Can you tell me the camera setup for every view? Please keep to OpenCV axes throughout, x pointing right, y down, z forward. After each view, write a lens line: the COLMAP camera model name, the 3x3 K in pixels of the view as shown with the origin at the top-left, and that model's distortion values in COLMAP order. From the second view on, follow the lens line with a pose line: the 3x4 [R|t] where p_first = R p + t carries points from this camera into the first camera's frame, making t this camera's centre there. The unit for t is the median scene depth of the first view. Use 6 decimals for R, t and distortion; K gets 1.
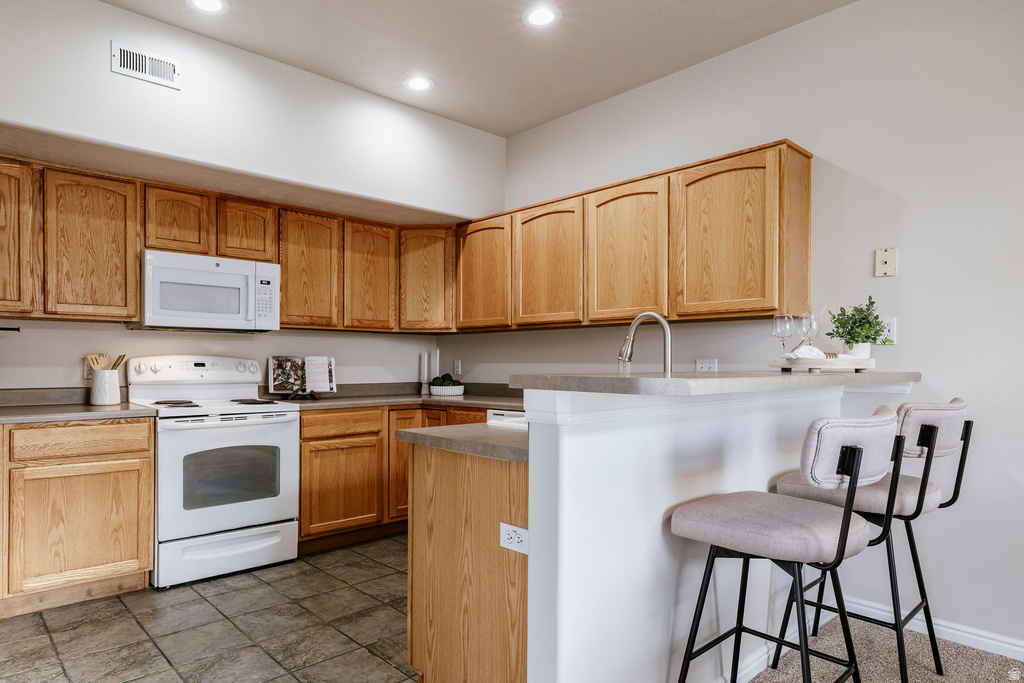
lens RADIAL K [[613.9, 0, 461.6], [0, 613.9, 368.2], [0, 0, 1]] dist [-0.000289, -0.000139]
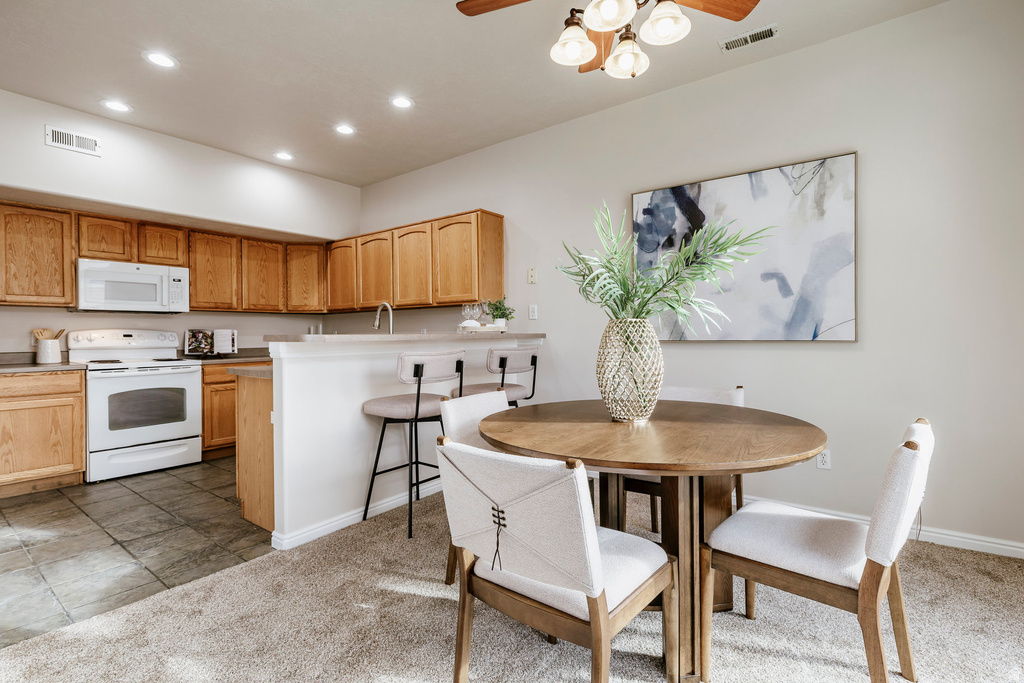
lens RADIAL K [[471.9, 0, 522.5], [0, 471.9, 337.8], [0, 0, 1]] dist [-0.006304, 0.000674]
pose [[0.975020, -0.014282, 0.221655, 0.286534], [0.014807, 0.999890, -0.000707, 0.016710], [-0.221621, 0.003972, 0.975125, -0.357455]]
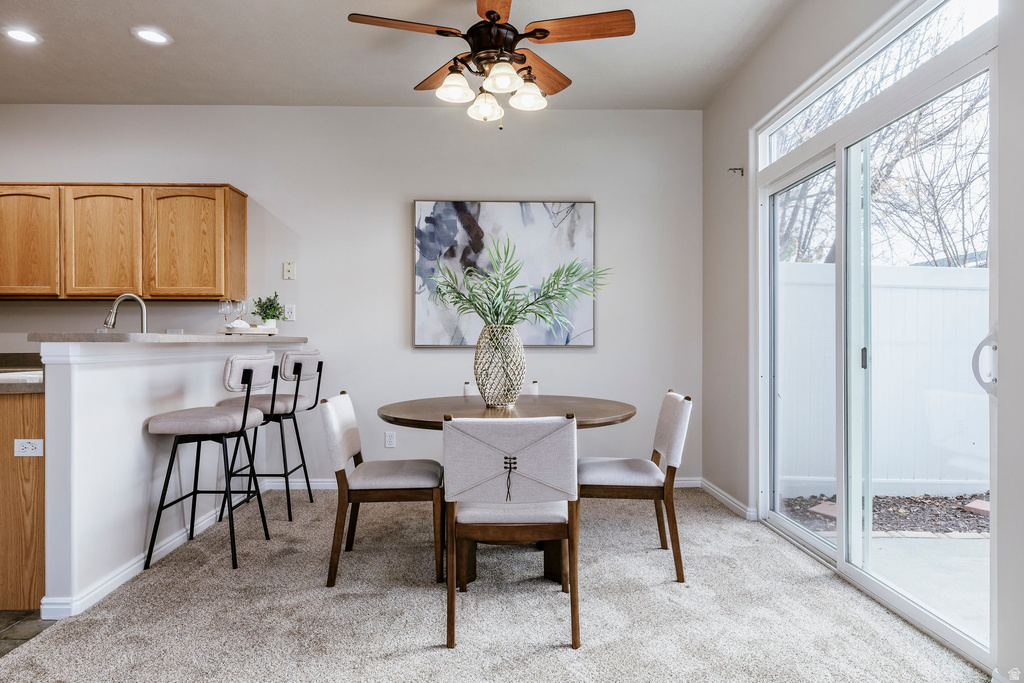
lens RADIAL K [[602.3, 0, 512.0], [0, 602.3, 341.5], [0, 0, 1]] dist [0.000659, -0.000507]
pose [[0.635669, -0.003914, 0.771952, -0.153435], [0.008898, 0.999958, -0.002257, 0.022654], [-0.771910, 0.008304, 0.635677, -0.419401]]
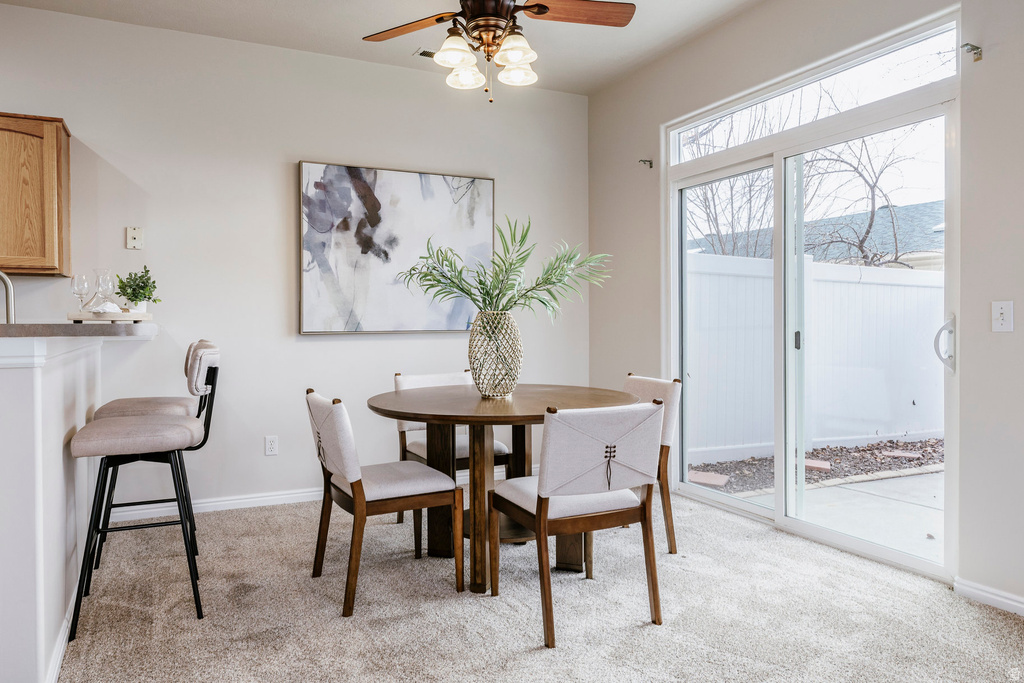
lens RADIAL K [[674.6, 0, 486.6], [0, 674.6, 328.6], [0, 0, 1]] dist [-0.002482, 0.001241]
pose [[0.279711, -0.016191, 0.959948, -0.388822], [0.014940, 0.999810, 0.012510, 0.007991], [-0.959968, 0.010842, 0.279899, -0.081070]]
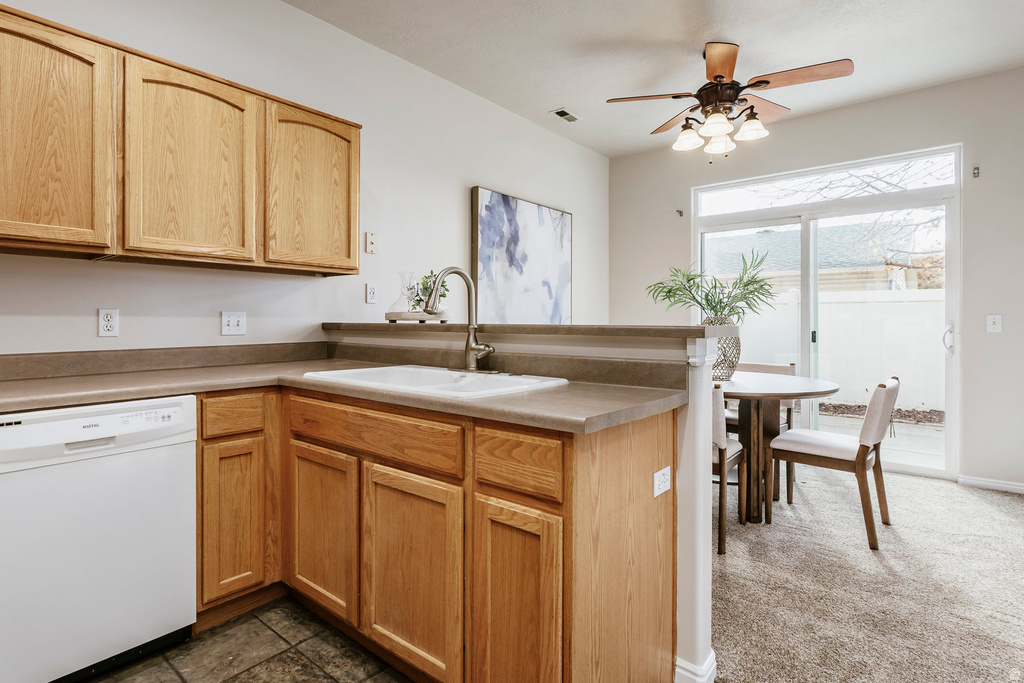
lens RADIAL K [[527.0, 0, 464.1], [0, 527.0, 319.6], [0, 0, 1]] dist [-0.000143, -0.000247]
pose [[-0.107760, -0.003079, 0.994172, -0.428075], [0.003723, 0.999987, 0.003501, -0.004127], [-0.994170, 0.004079, -0.107747, 0.788196]]
